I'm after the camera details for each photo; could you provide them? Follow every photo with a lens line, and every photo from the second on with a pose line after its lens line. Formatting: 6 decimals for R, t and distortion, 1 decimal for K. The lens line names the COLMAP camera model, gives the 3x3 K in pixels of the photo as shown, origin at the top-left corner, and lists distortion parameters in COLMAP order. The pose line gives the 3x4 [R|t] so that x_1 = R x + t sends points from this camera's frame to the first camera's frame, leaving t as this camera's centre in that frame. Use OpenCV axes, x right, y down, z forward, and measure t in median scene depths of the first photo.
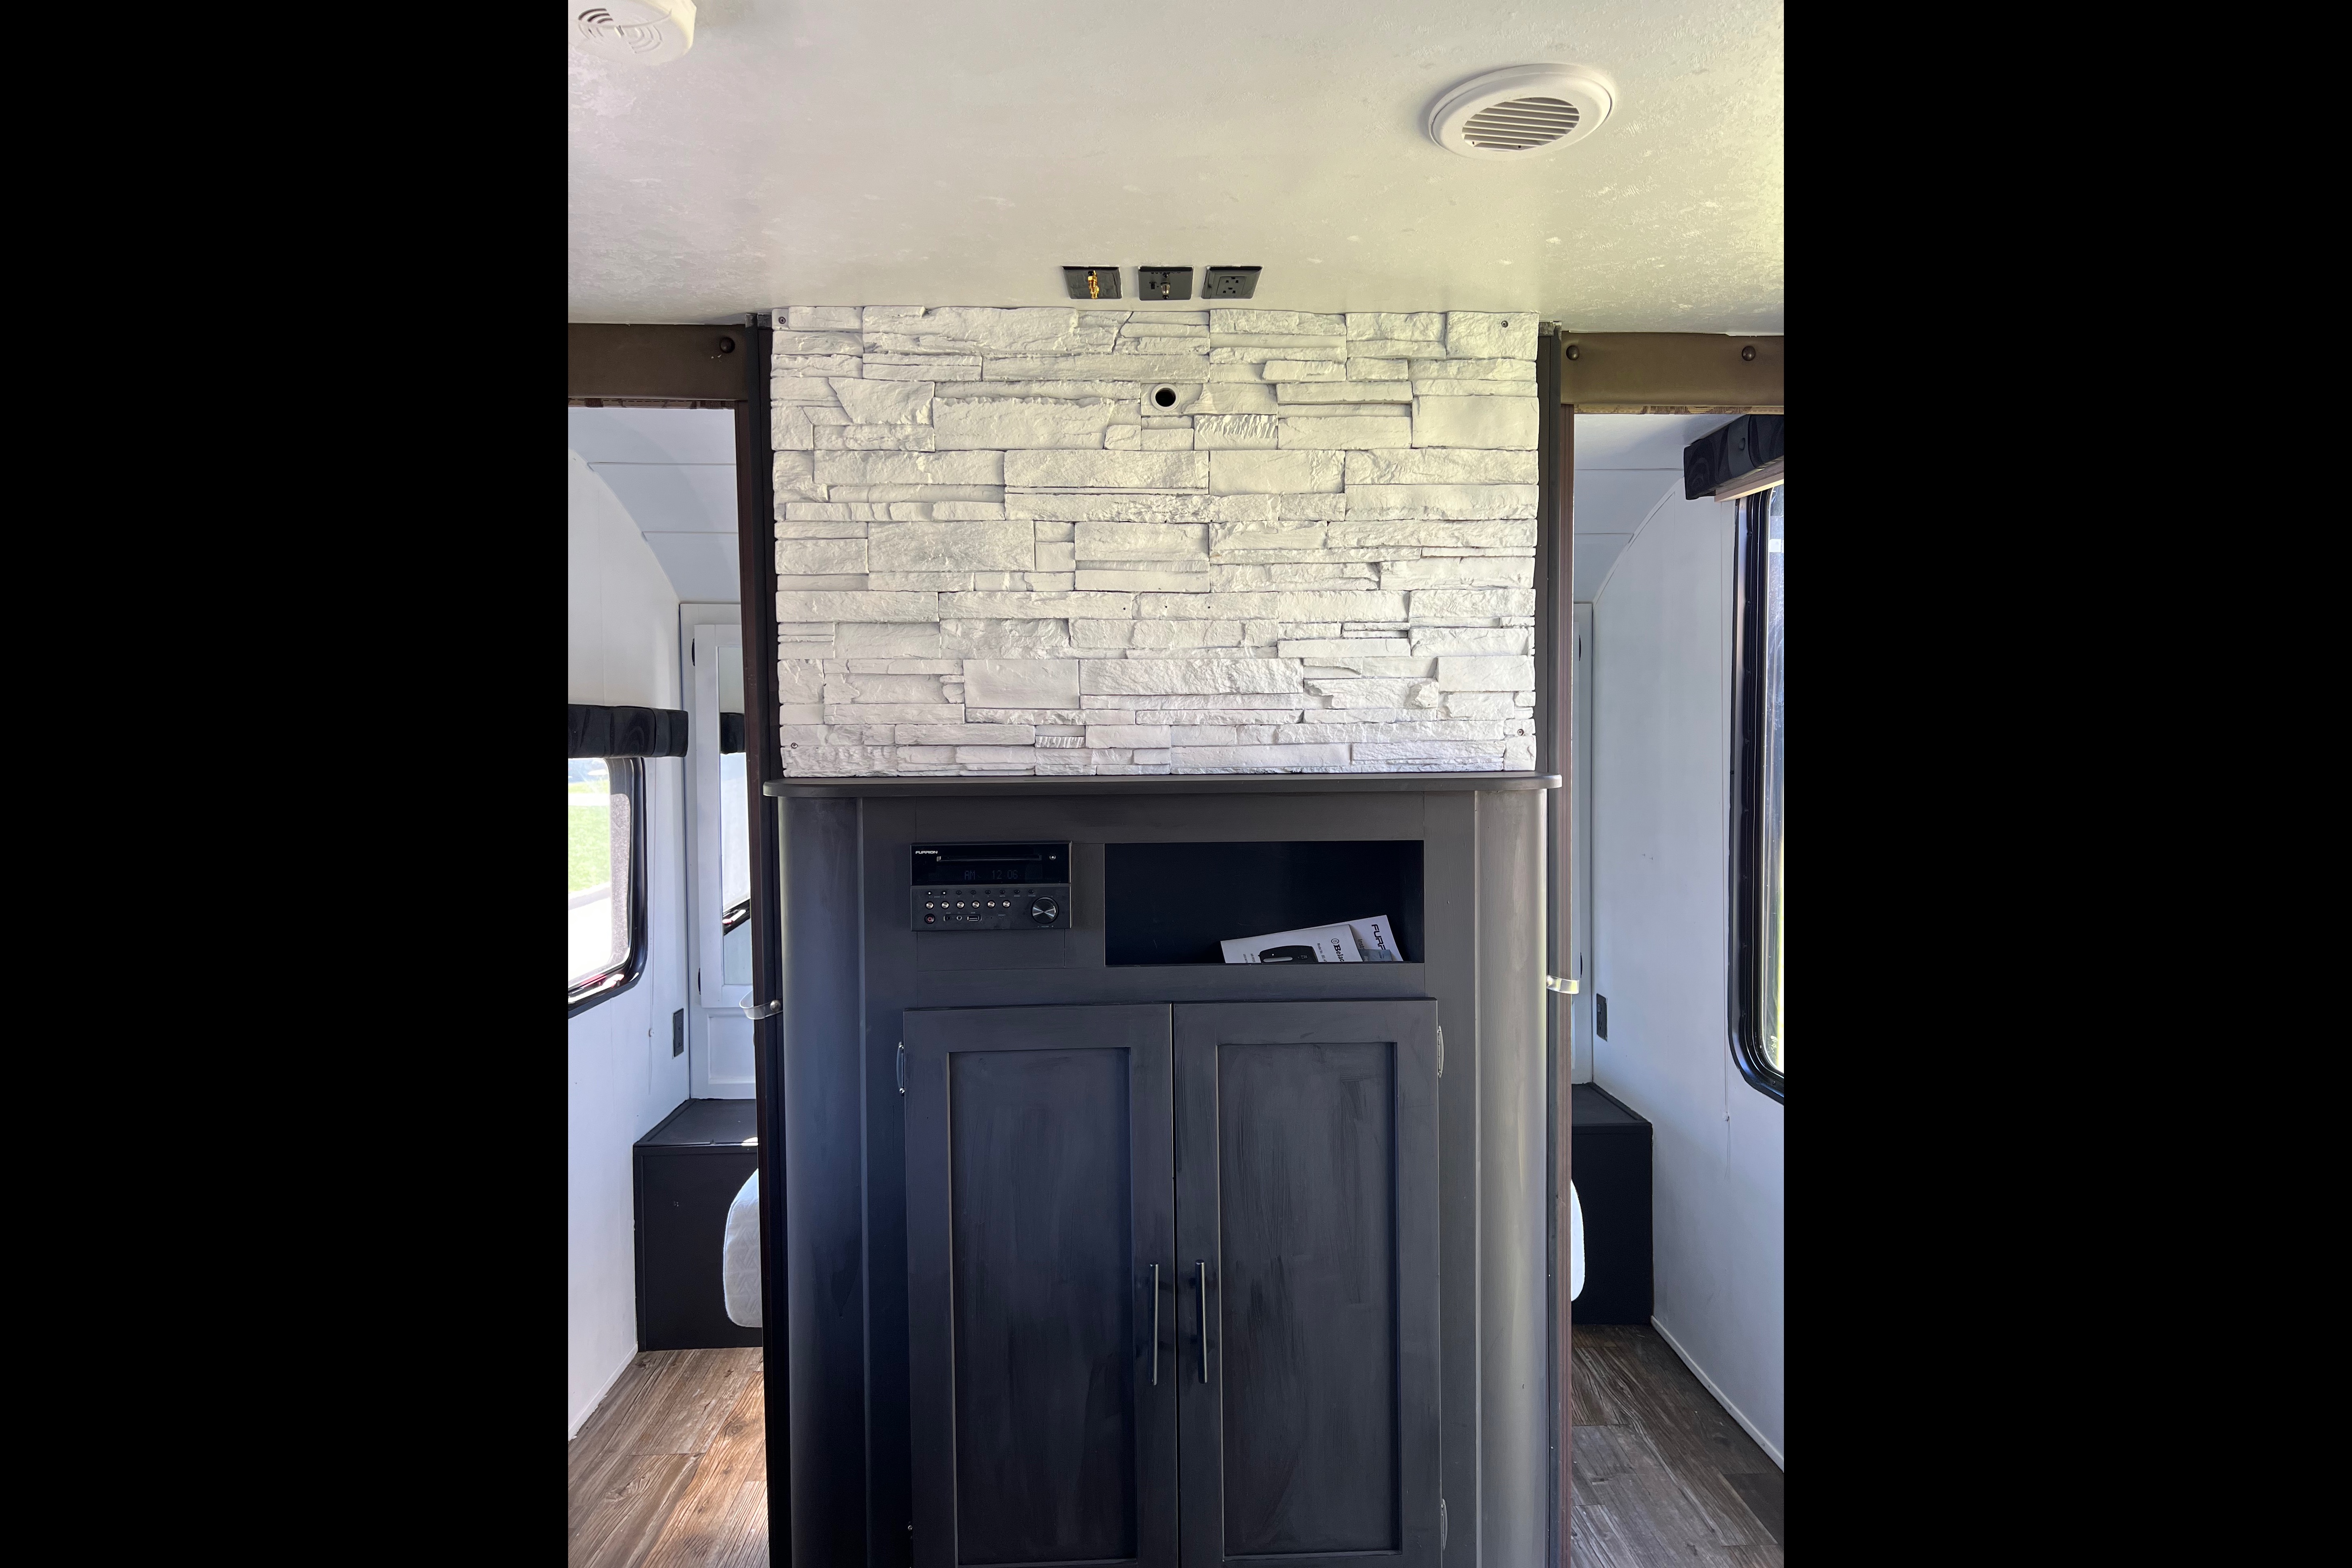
lens RADIAL K [[1559.6, 0, 1176.0], [0, 1559.6, 784.0], [0, 0, 1]] dist [0.057554, -0.058882]
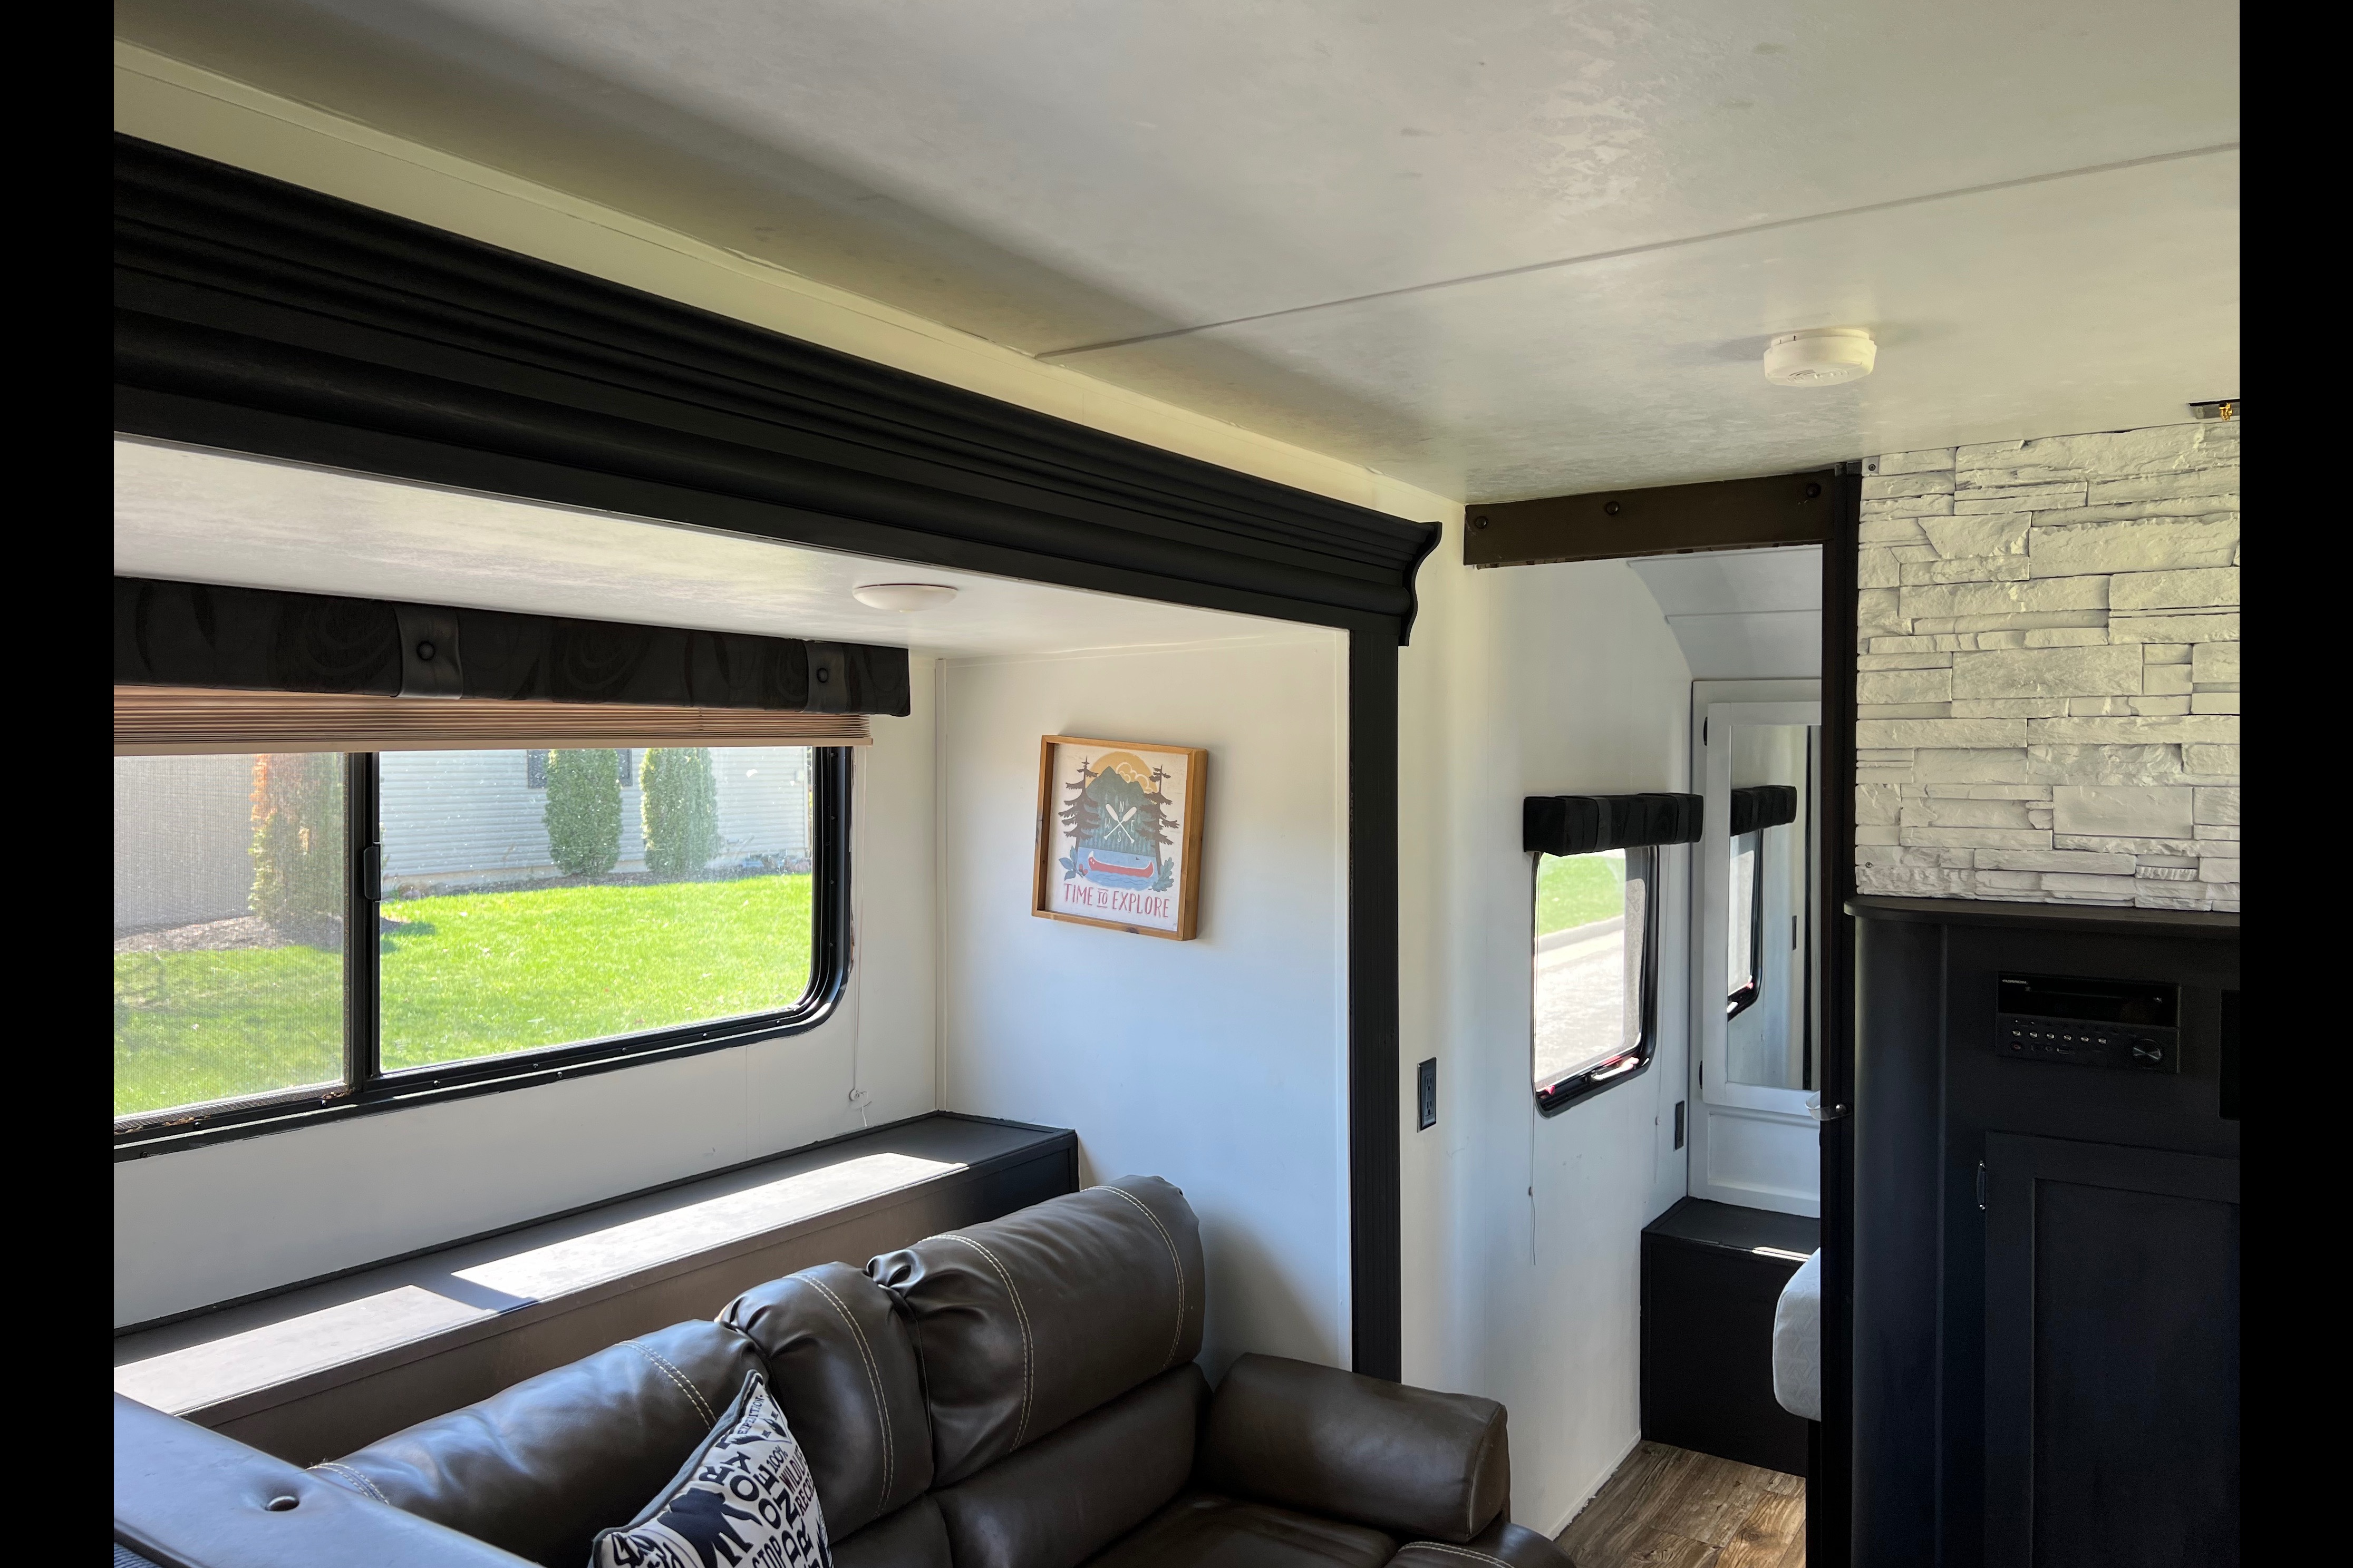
lens RADIAL K [[1560.0, 0, 1176.5], [0, 1560.0, 784.0], [0, 0, 1]] dist [0.057554, -0.058882]
pose [[0.808712, 0.022504, -0.587774, 0.002423], [-0.055563, 0.997722, -0.038249, -0.011948], [0.585575, 0.063591, 0.808120, -0.134627]]
